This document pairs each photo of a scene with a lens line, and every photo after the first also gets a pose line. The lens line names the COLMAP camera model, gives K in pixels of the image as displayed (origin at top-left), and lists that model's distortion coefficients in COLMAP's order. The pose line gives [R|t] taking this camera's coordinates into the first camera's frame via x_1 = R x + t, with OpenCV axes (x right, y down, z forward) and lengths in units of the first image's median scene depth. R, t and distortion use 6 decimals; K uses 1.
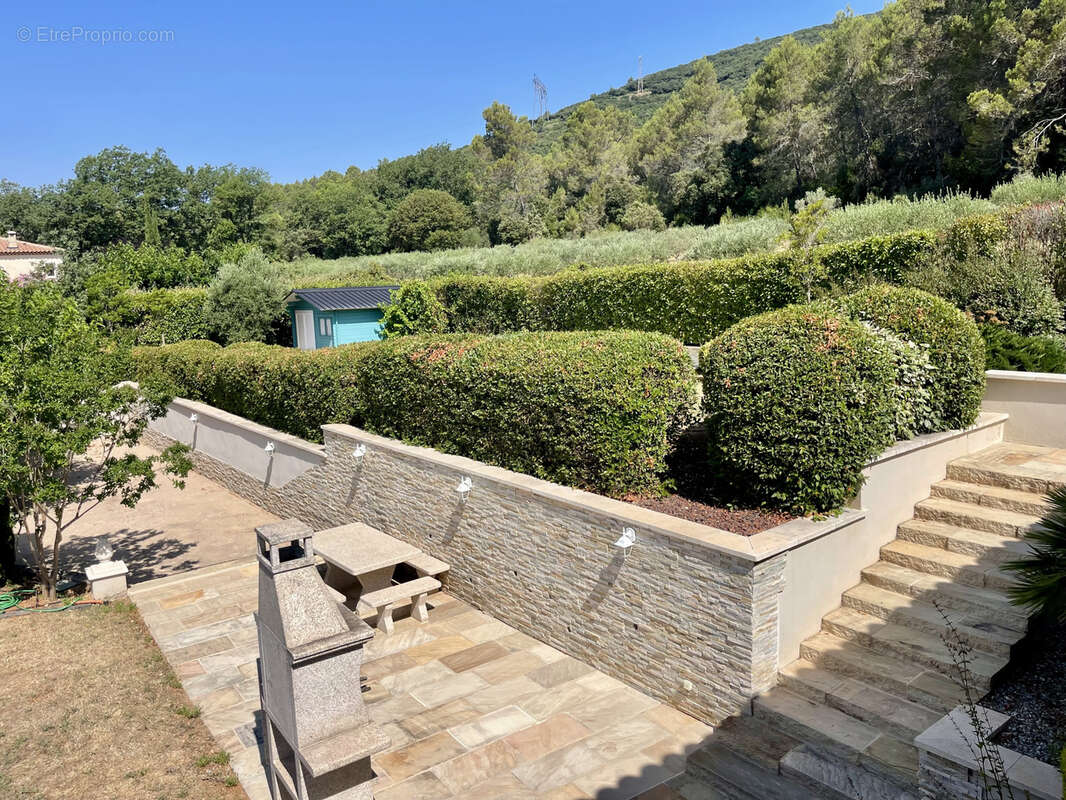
lens RADIAL K [[806.5, 0, 523.7], [0, 806.5, 397.8], [0, 0, 1]] dist [0.012094, -0.004393]
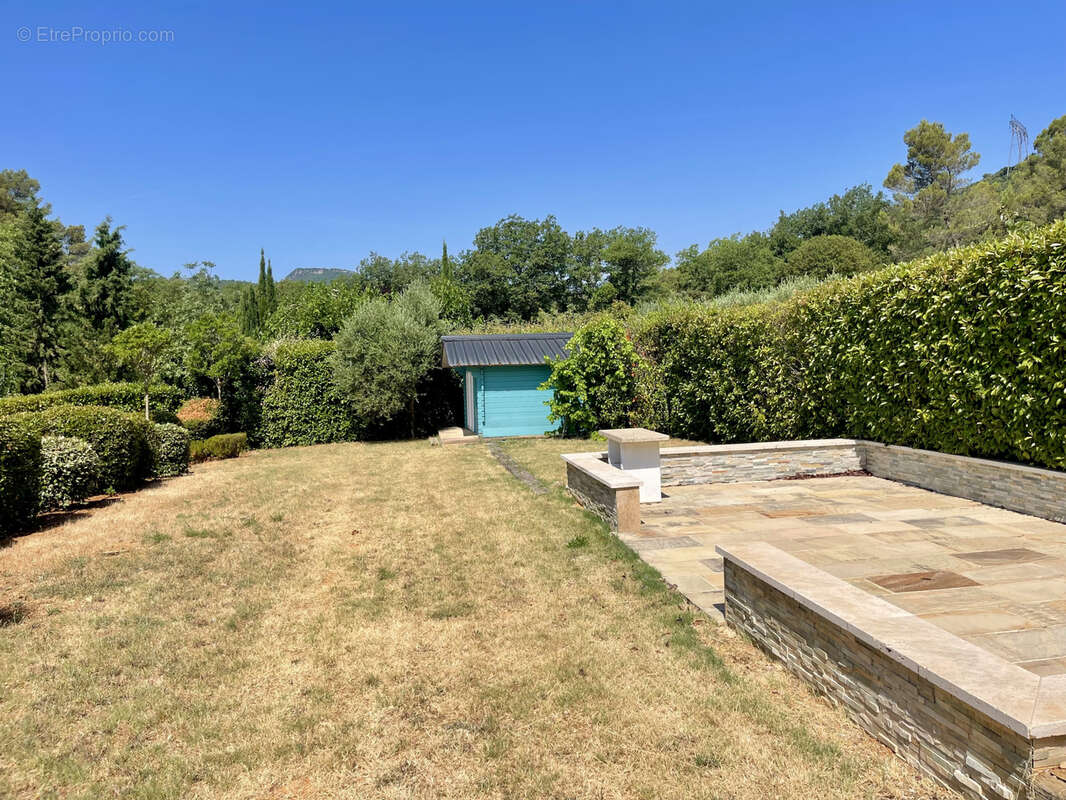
lens RADIAL K [[791.6, 0, 533.7], [0, 791.6, 417.6], [0, 0, 1]] dist [0.041049, -0.071424]
pose [[0.865944, 0.042591, -0.498324, 0.044808], [-0.073195, 0.996432, -0.042027, -0.018140], [0.494756, 0.072868, 0.865972, 0.193472]]
